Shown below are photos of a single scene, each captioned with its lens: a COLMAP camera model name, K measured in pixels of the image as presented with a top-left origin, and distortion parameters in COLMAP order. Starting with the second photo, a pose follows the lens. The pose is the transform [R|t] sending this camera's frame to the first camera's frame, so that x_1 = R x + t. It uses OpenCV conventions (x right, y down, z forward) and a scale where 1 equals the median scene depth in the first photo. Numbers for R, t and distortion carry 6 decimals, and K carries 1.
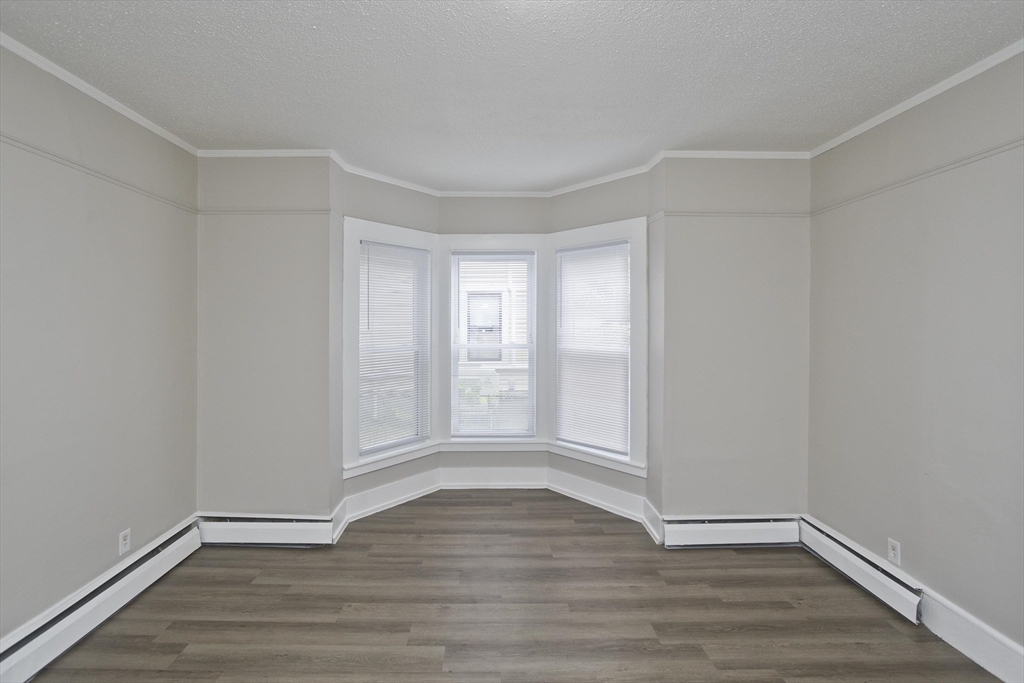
lens RADIAL K [[513.8, 0, 515.9], [0, 513.8, 324.0], [0, 0, 1]] dist [-0.051420, 0.033019]
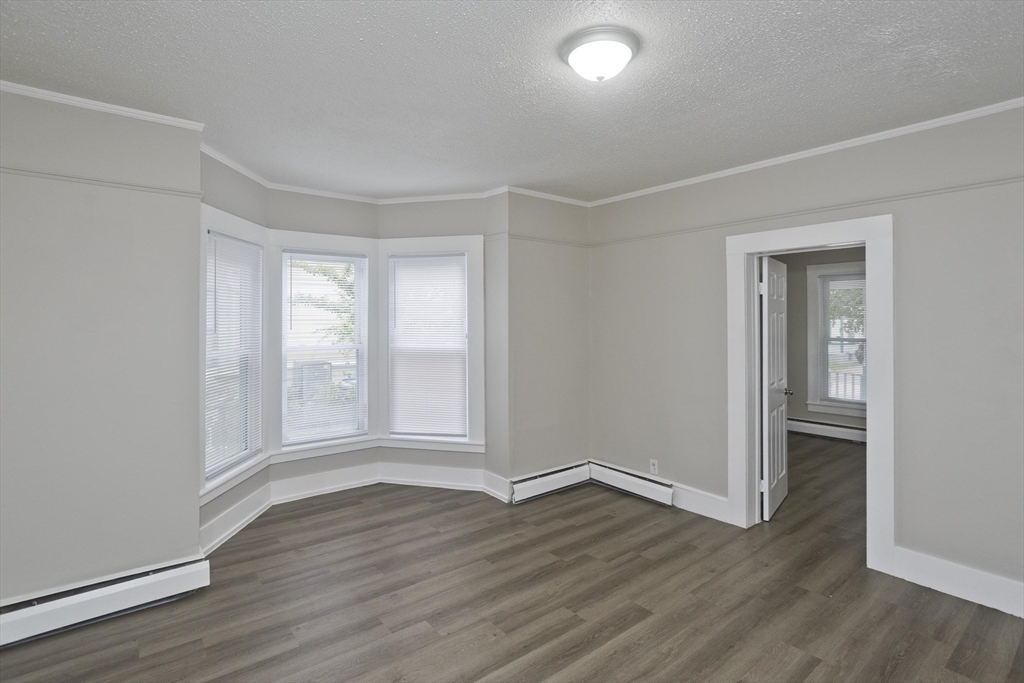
lens RADIAL K [[507.4, 0, 532.4], [0, 507.4, 314.2], [0, 0, 1]] dist [-0.054103, 0.029691]
pose [[0.774431, 0.005960, 0.632631, -0.441697], [0.005661, 0.999850, -0.016350, -0.004288], [-0.632633, 0.016243, 0.774281, 0.004929]]
